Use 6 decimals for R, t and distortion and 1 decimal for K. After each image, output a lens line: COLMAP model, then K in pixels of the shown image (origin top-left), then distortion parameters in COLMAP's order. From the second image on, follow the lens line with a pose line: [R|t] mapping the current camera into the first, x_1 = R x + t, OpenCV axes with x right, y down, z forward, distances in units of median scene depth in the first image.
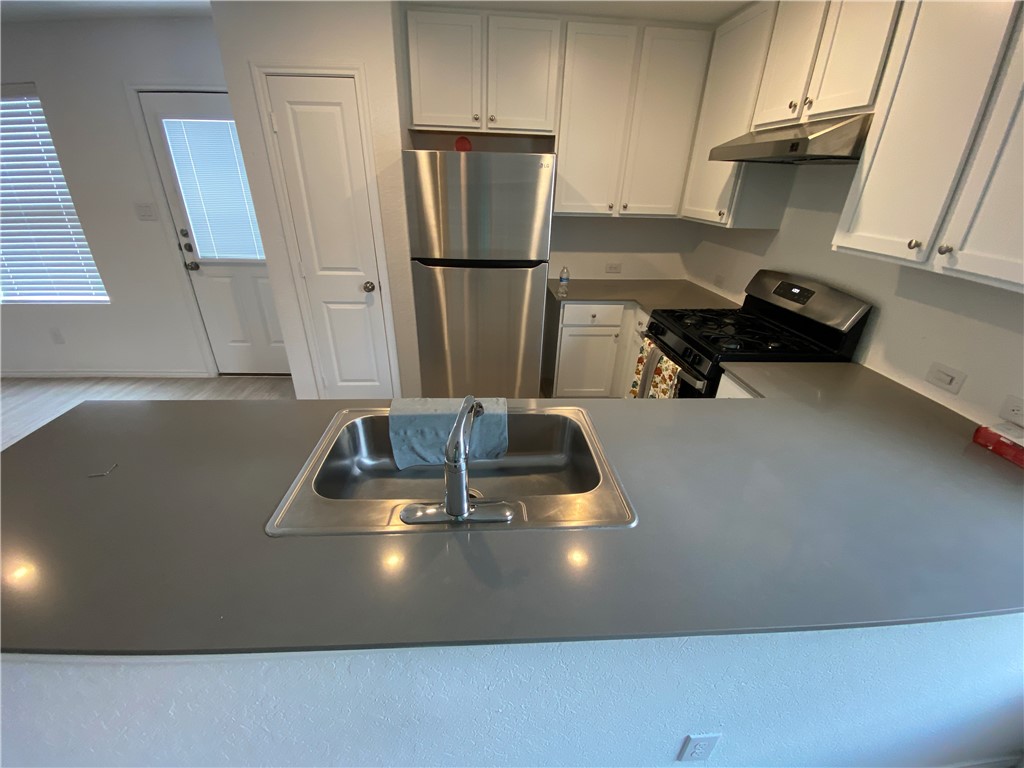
lens RADIAL K [[414.0, 0, 508.3], [0, 414.0, 388.1], [0, 0, 1]] dist [0.013671, -0.017099]
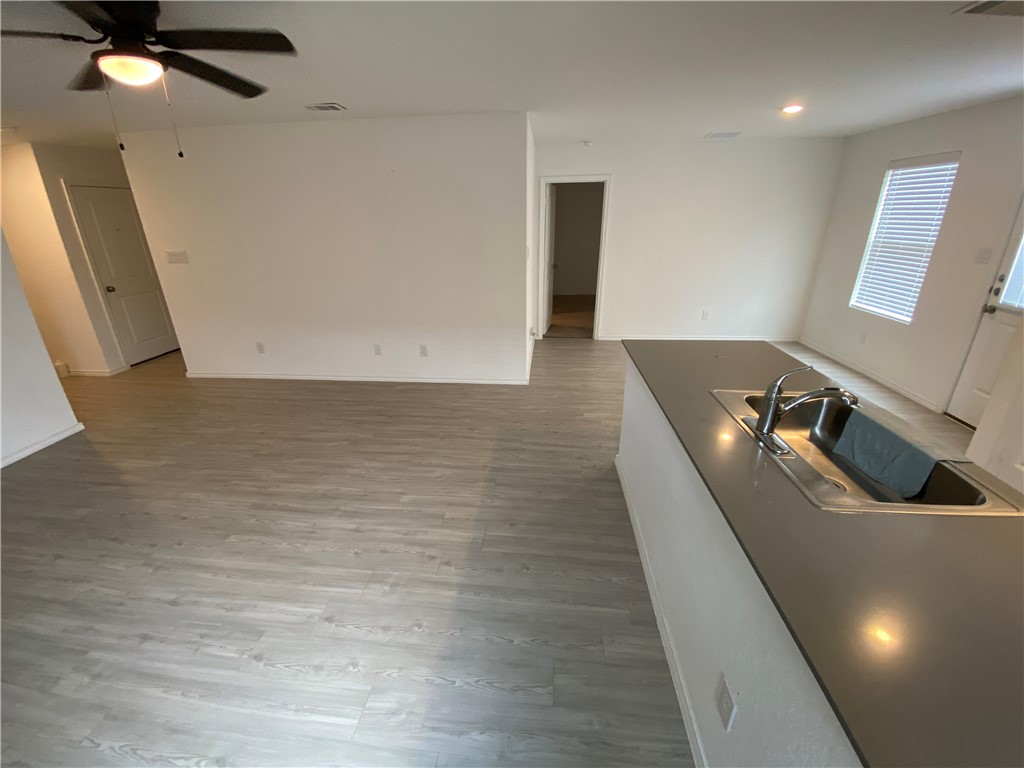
lens RADIAL K [[414.0, 0, 508.3], [0, 414.0, 388.1], [0, 0, 1]] dist [0.013671, -0.017099]
pose [[-0.156610, 0.346882, -0.924741, 0.478630], [-0.434053, 0.816857, 0.379923, -0.002561], [0.887170, 0.460887, 0.022637, 0.018563]]
